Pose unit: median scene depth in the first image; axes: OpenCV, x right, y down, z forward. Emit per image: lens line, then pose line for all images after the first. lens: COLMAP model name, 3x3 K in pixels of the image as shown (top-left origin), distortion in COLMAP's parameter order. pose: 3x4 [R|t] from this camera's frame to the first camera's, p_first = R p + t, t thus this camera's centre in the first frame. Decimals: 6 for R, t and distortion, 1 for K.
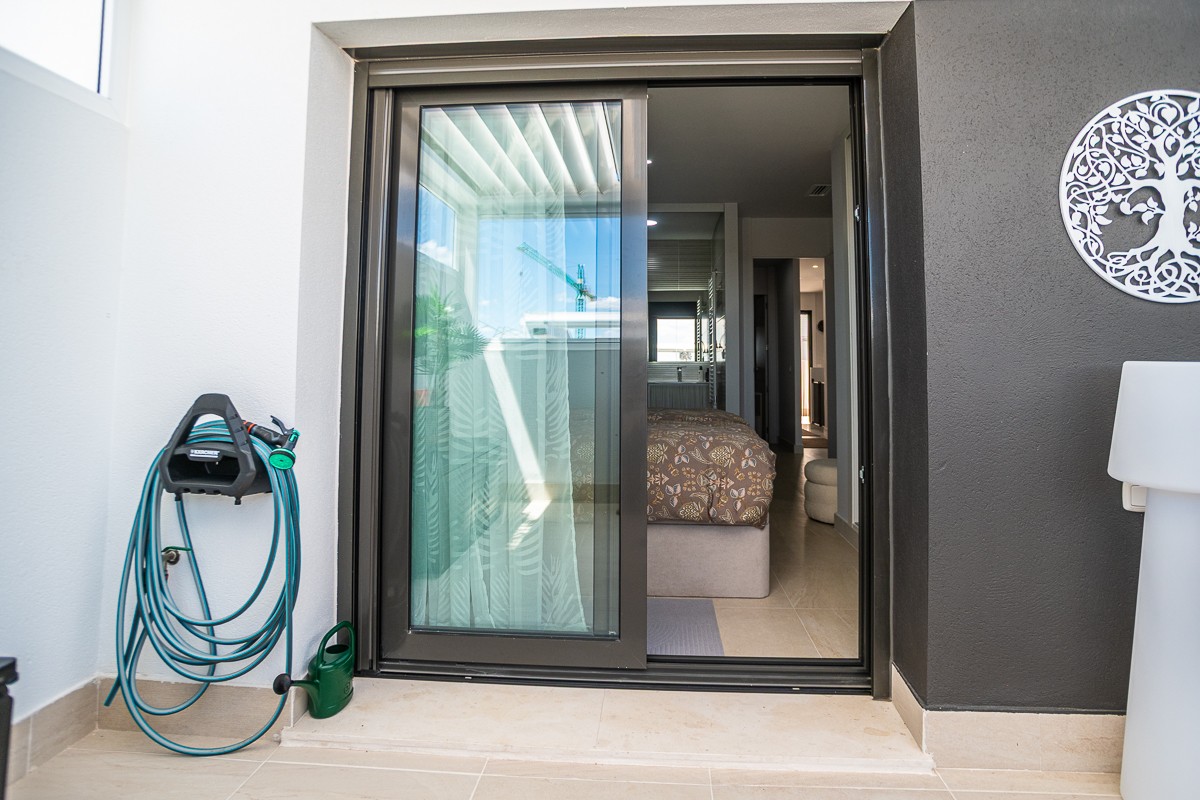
lens RADIAL K [[635.8, 0, 536.3], [0, 635.8, 360.4], [0, 0, 1]] dist [0.004665, -0.012720]
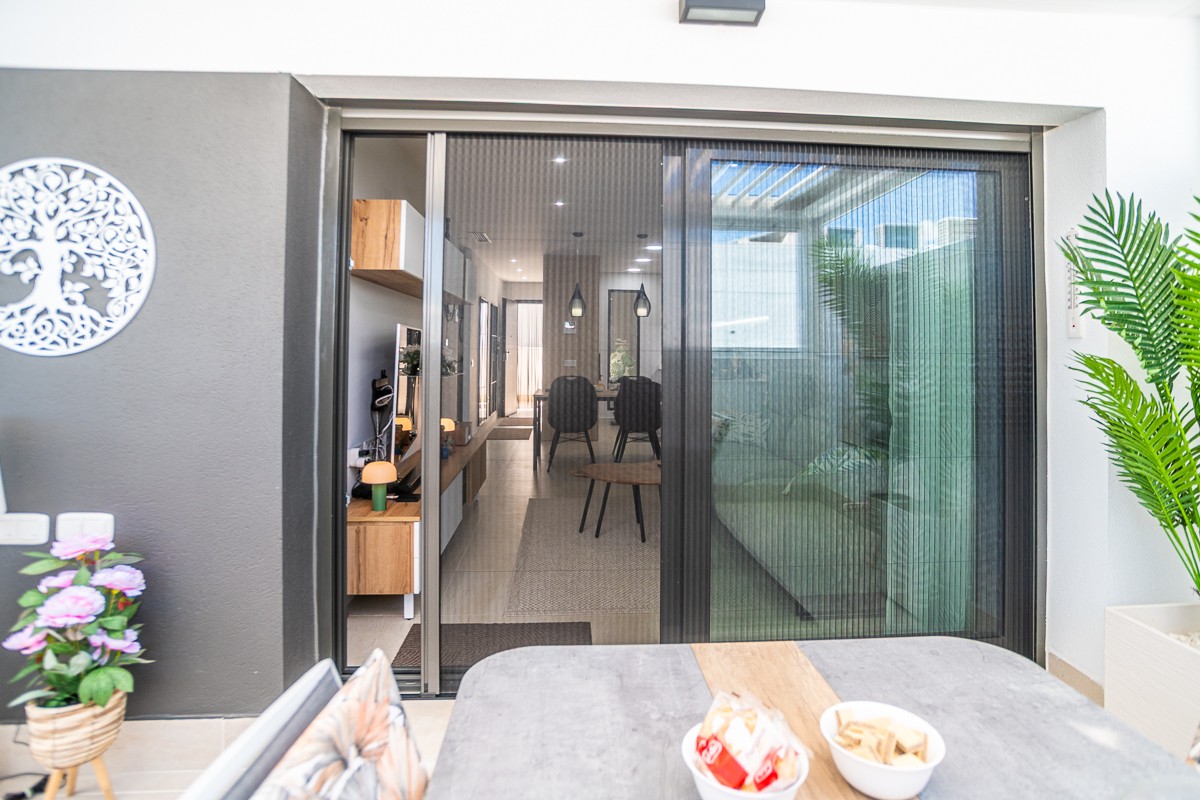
lens RADIAL K [[619.3, 0, 628.2], [0, 619.3, 405.1], [0, 0, 1]] dist [-0.057902, 0.036573]
pose [[0.992192, -0.002524, 0.124691, 1.875956], [-0.001310, 0.999529, 0.030662, -0.037351], [-0.124710, -0.030586, 0.991722, -0.183282]]
